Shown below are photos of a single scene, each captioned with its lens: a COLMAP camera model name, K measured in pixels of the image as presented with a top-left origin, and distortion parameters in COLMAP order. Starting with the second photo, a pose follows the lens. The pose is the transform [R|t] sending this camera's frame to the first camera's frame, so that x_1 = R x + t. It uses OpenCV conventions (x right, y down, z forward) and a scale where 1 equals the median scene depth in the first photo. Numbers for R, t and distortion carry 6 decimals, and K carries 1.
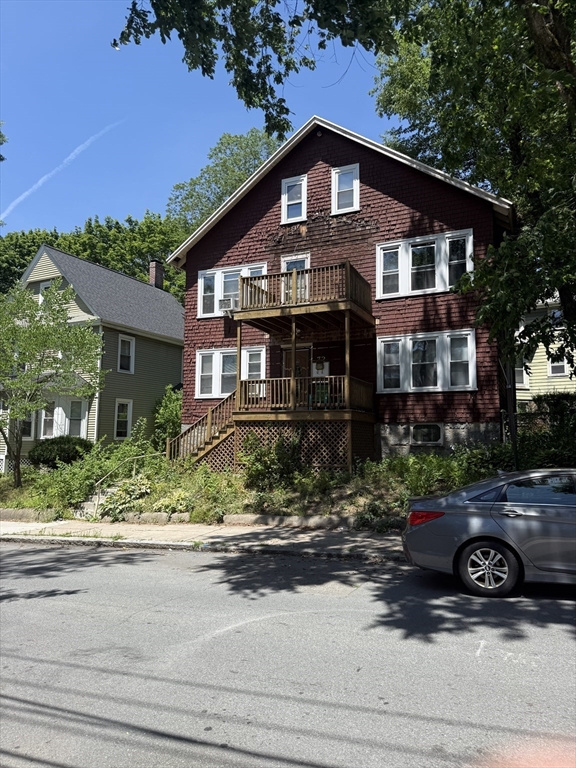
lens RADIAL K [[543.9, 0, 282.0], [0, 543.9, 389.9], [0, 0, 1]] dist [0.036726, -0.049421]
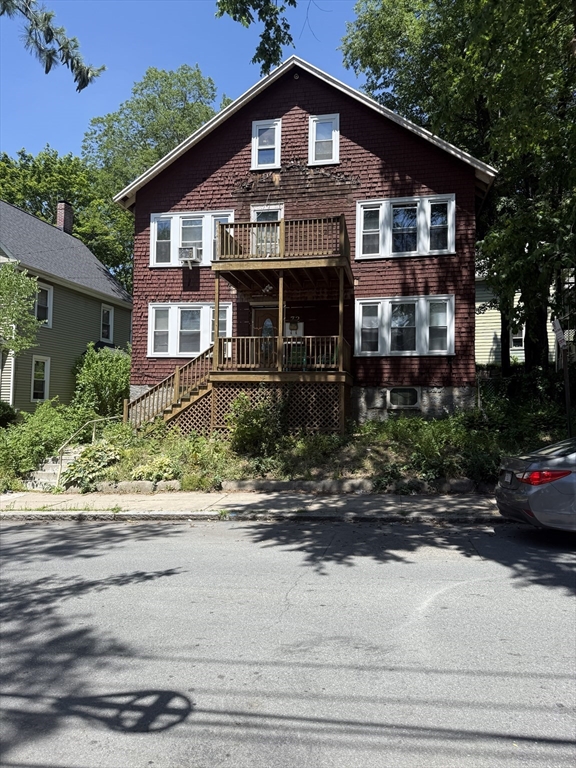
lens RADIAL K [[543.9, 0, 282.6], [0, 543.9, 390.1], [0, 0, 1]] dist [0.036726, -0.049421]
pose [[0.971822, 0.016220, 0.235158, -0.182809], [-0.029988, 0.998031, 0.055089, 0.017531], [-0.233801, -0.060588, 0.970395, 0.076387]]
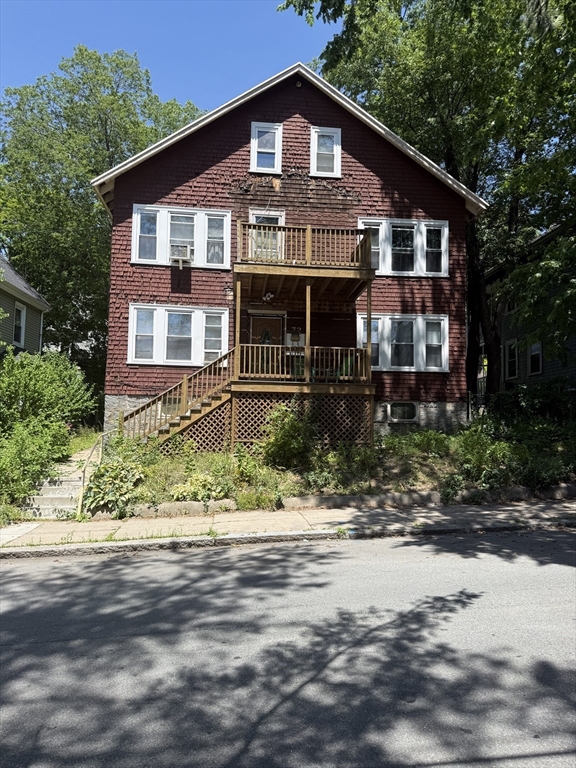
lens RADIAL K [[543.9, 0, 290.7], [0, 543.9, 395.4], [0, 0, 1]] dist [0.036726, -0.049421]
pose [[0.853881, 0.040908, 0.518858, -0.440304], [-0.057592, 0.998211, 0.016078, 0.043793], [-0.517272, -0.043611, 0.854709, 0.223003]]
